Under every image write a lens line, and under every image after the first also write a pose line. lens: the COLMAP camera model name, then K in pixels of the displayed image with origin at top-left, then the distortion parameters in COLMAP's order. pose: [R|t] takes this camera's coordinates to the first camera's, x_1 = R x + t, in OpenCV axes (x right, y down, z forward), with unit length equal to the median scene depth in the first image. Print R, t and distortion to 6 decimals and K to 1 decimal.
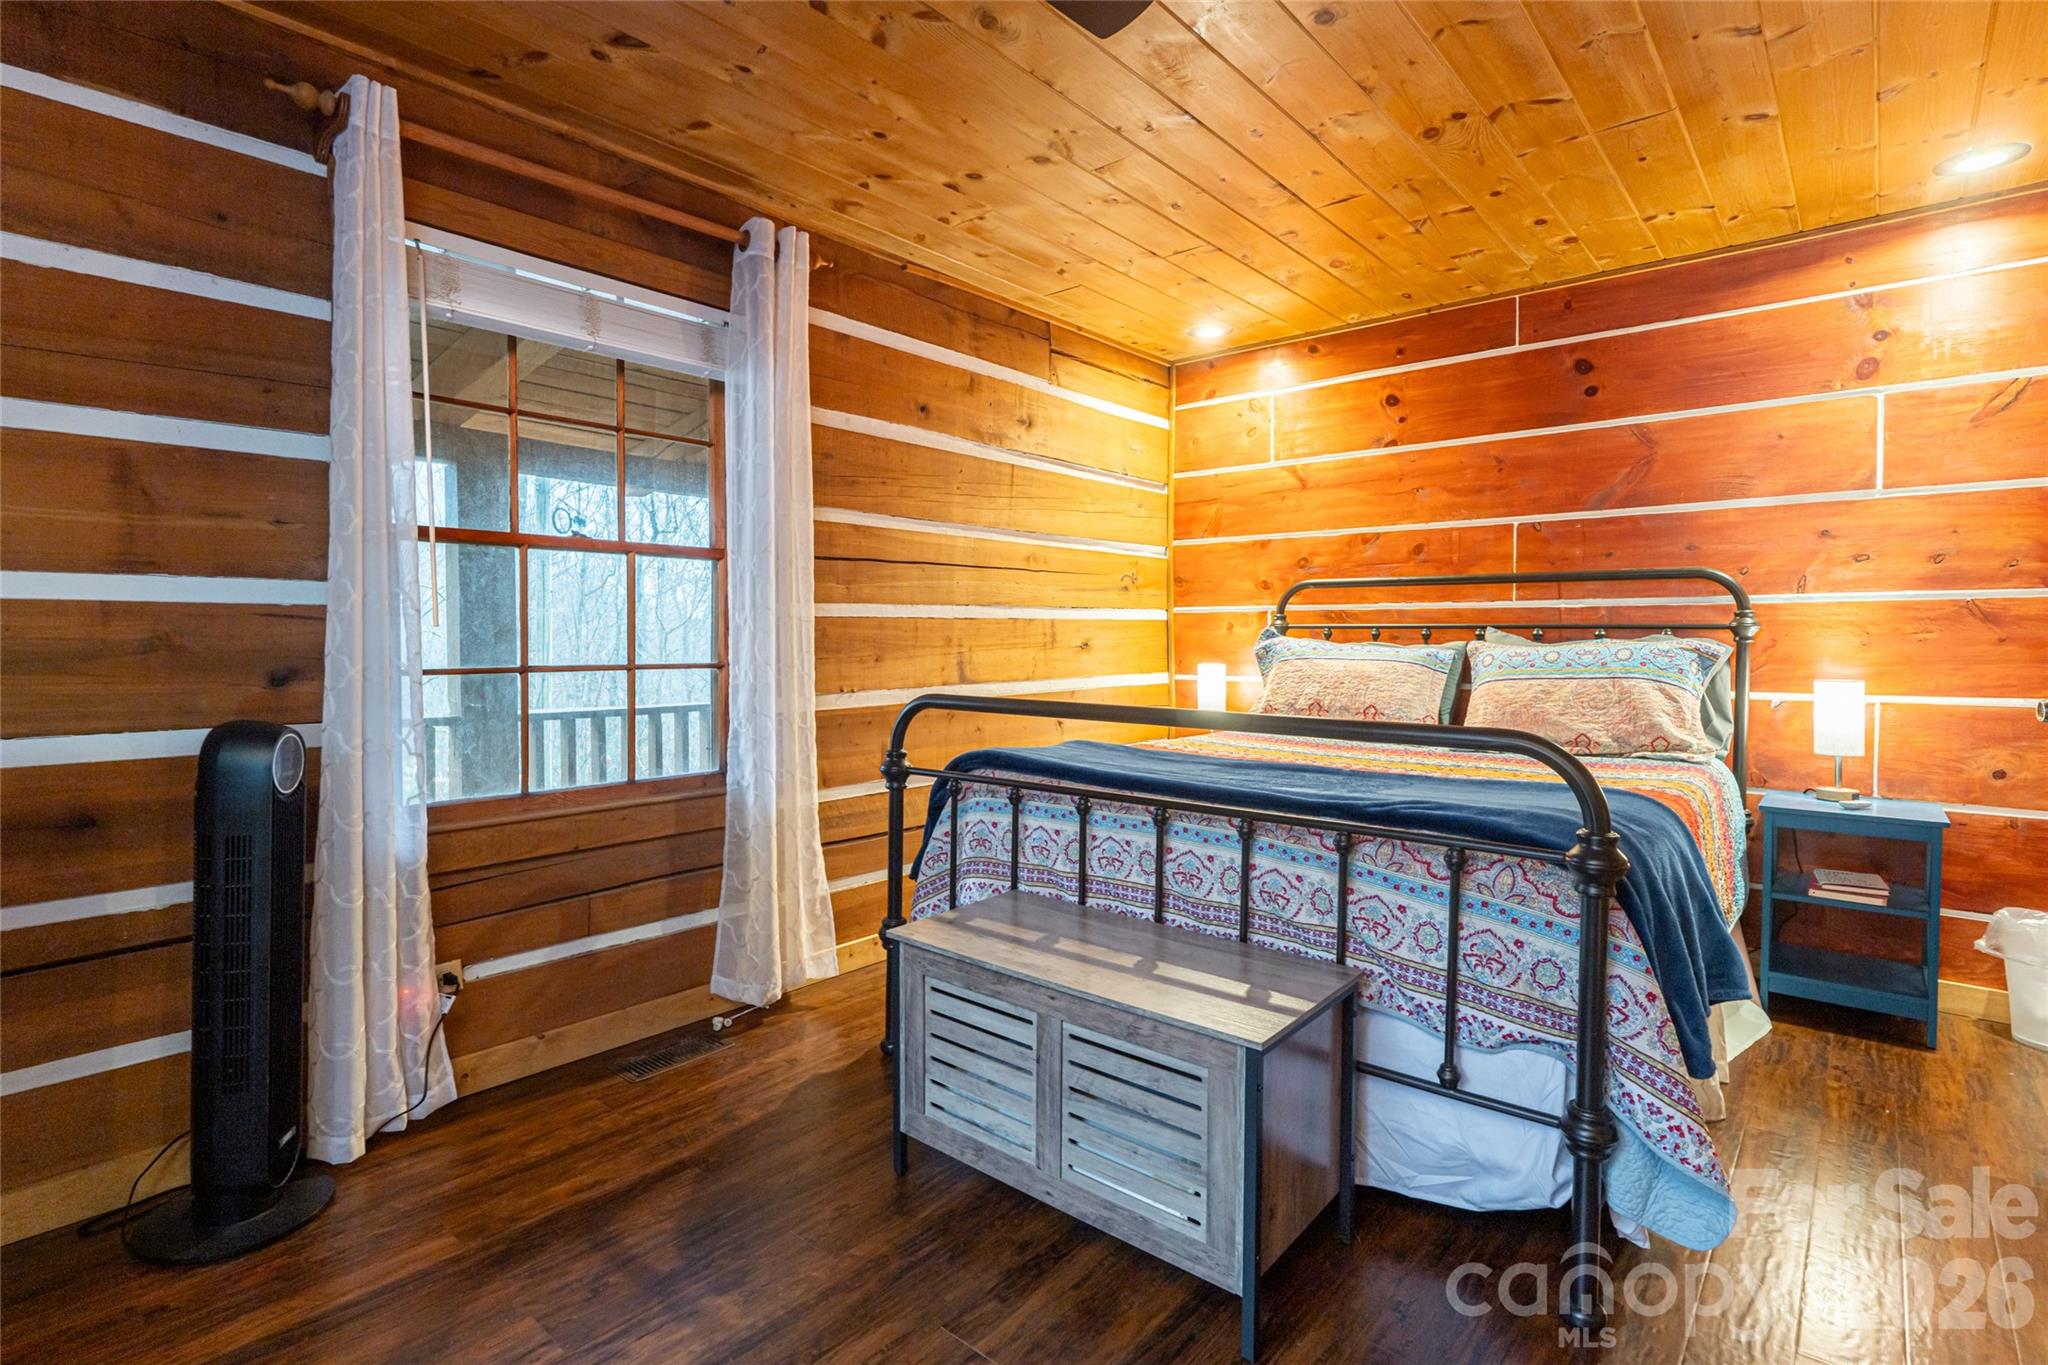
lens RADIAL K [[990.8, 0, 1025.1], [0, 990.8, 663.9], [0, 0, 1]] dist [0.001760, -0.000219]
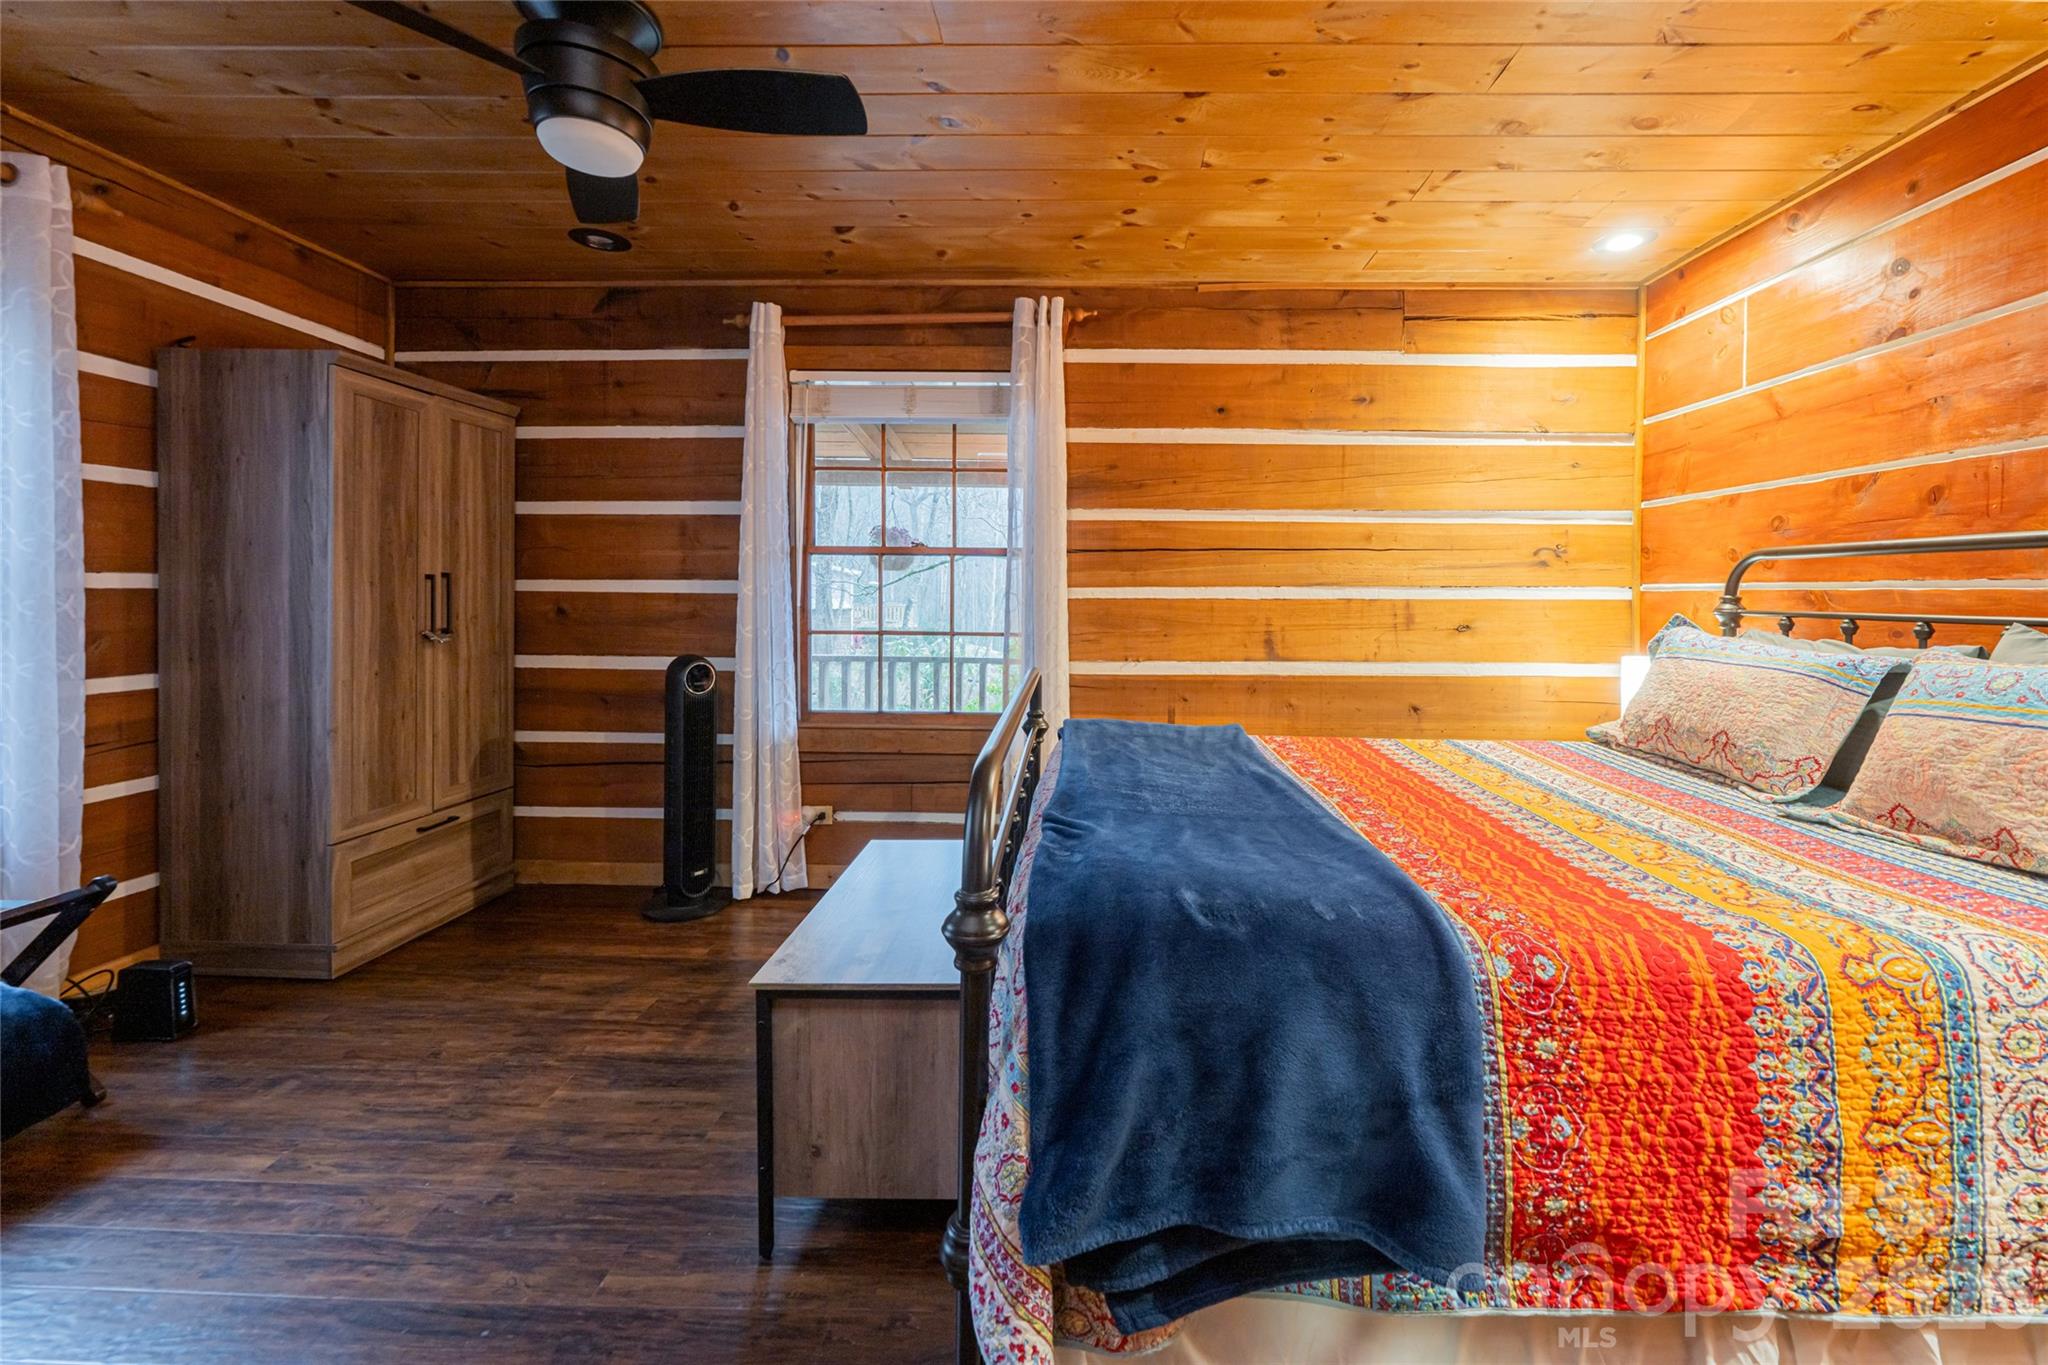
lens RADIAL K [[838.8, 0, 1067.3], [0, 838.8, 608.9], [0, 0, 1]] dist [0.001282, -0.000435]
pose [[0.641057, 0.019013, -0.767258, 0.496411], [-0.031835, 0.999491, -0.001831, -0.027483], [0.766833, 0.025599, 0.641337, 0.266551]]
